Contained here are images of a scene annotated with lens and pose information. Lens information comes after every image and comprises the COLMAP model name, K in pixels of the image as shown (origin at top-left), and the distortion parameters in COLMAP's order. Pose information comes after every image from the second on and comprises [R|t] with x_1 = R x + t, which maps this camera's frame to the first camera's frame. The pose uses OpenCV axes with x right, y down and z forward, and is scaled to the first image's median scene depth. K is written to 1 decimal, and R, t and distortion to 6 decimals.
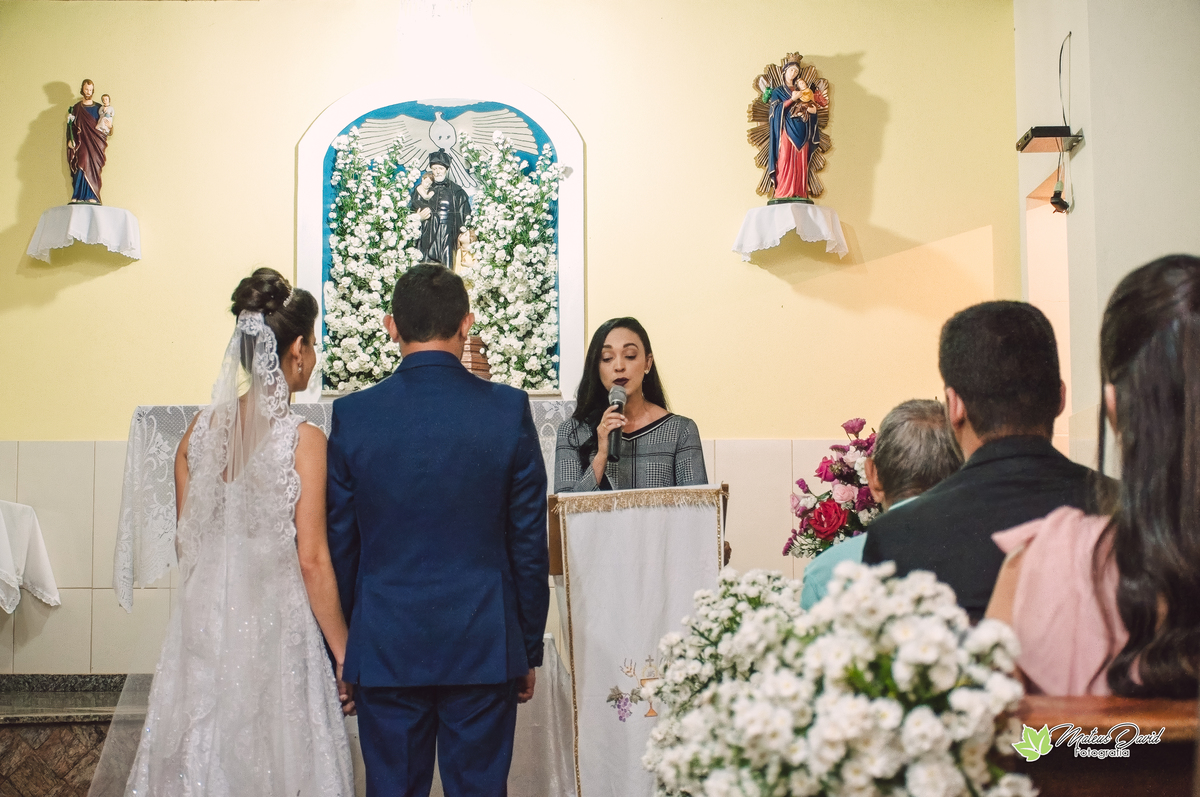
lens RADIAL K [[2092.4, 0, 600.0], [0, 2092.4, 398.5], [0, 0, 1]] dist [-0.020926, -0.053337]
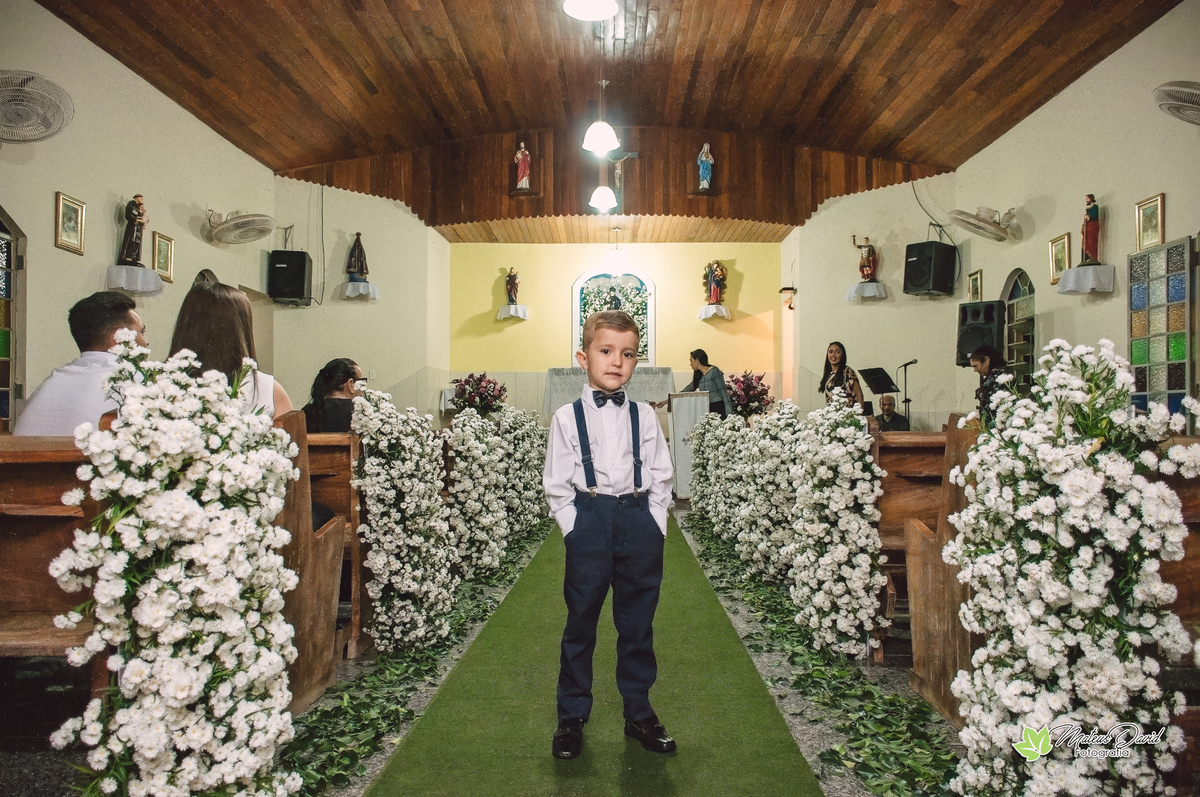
lens RADIAL K [[923.0, 0, 600.4], [0, 923.0, 406.4], [0, 0, 1]] dist [0.069493, -0.080304]
pose [[0.999767, 0.003582, -0.021282, -0.064965], [-0.001742, 0.996304, 0.085878, -0.054818], [0.021511, -0.085821, 0.996078, -0.546248]]
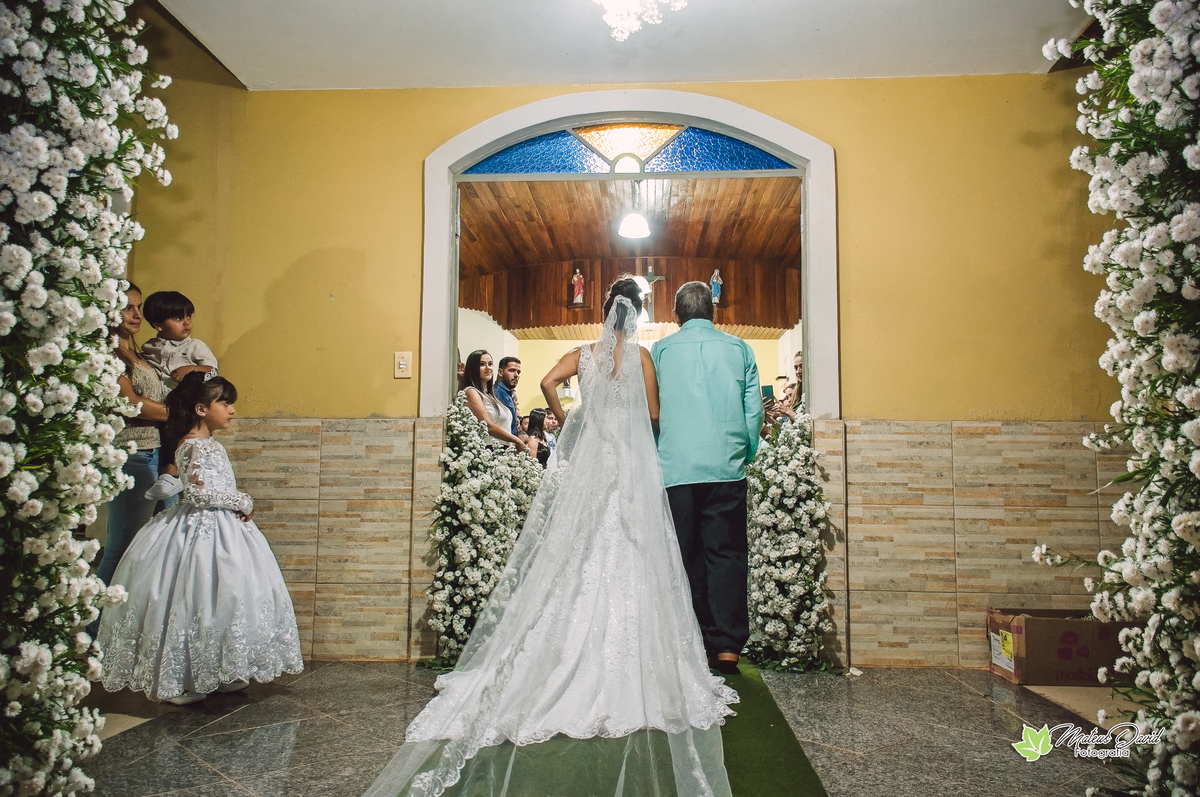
lens RADIAL K [[923.0, 0, 600.4], [0, 923.0, 406.4], [0, 0, 1]] dist [0.069493, -0.080304]
pose [[0.998427, 0.003984, -0.055933, -0.064030], [-0.003013, 0.999843, 0.017438, -0.086303], [0.055994, -0.017243, 0.998282, -0.952385]]
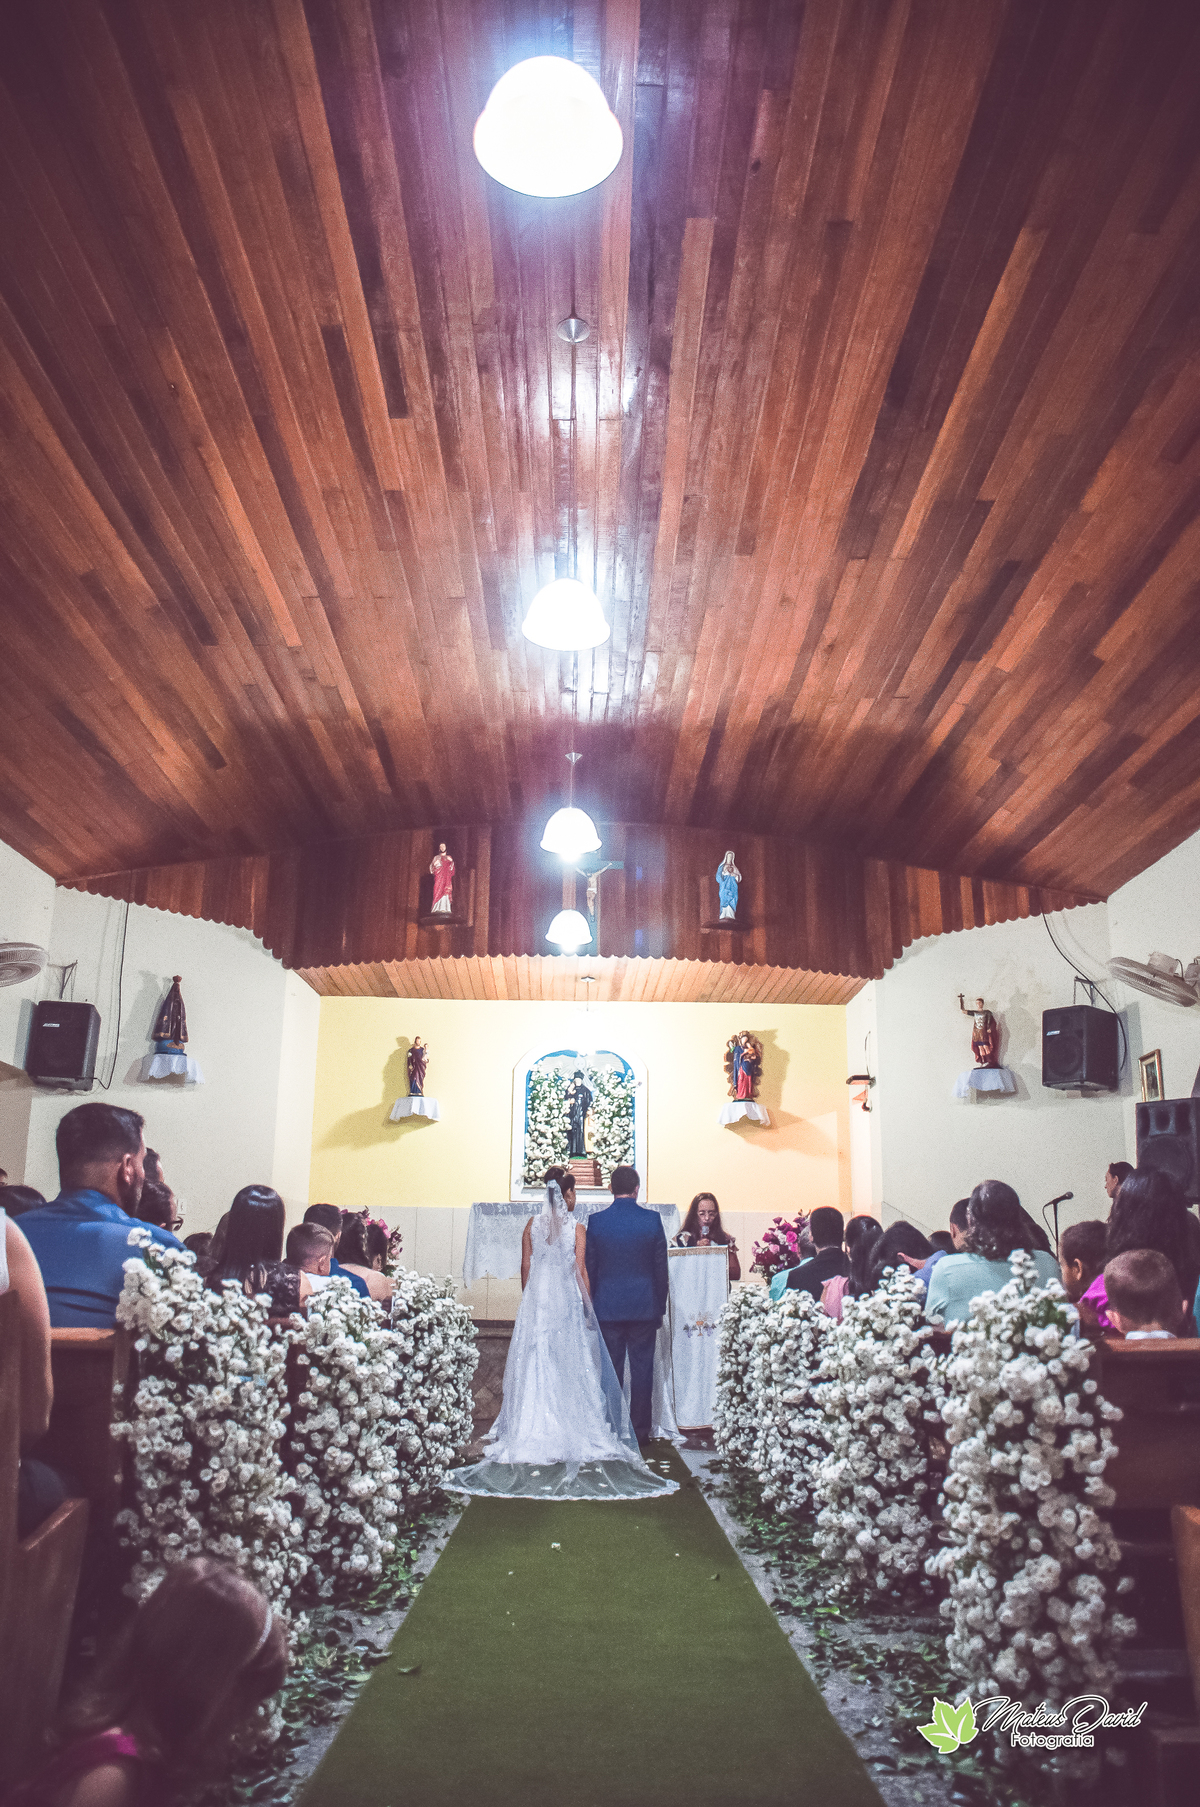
lens RADIAL K [[1441.2, 0, 606.9], [0, 1441.2, 877.5], [0, 0, 1]] dist [-0.154016, 0.113800]
pose [[0.999718, 0.018366, 0.015021, -0.075527], [-0.015415, 0.984048, -0.177235, -0.055053], [-0.018036, 0.176953, 0.984054, -0.486959]]
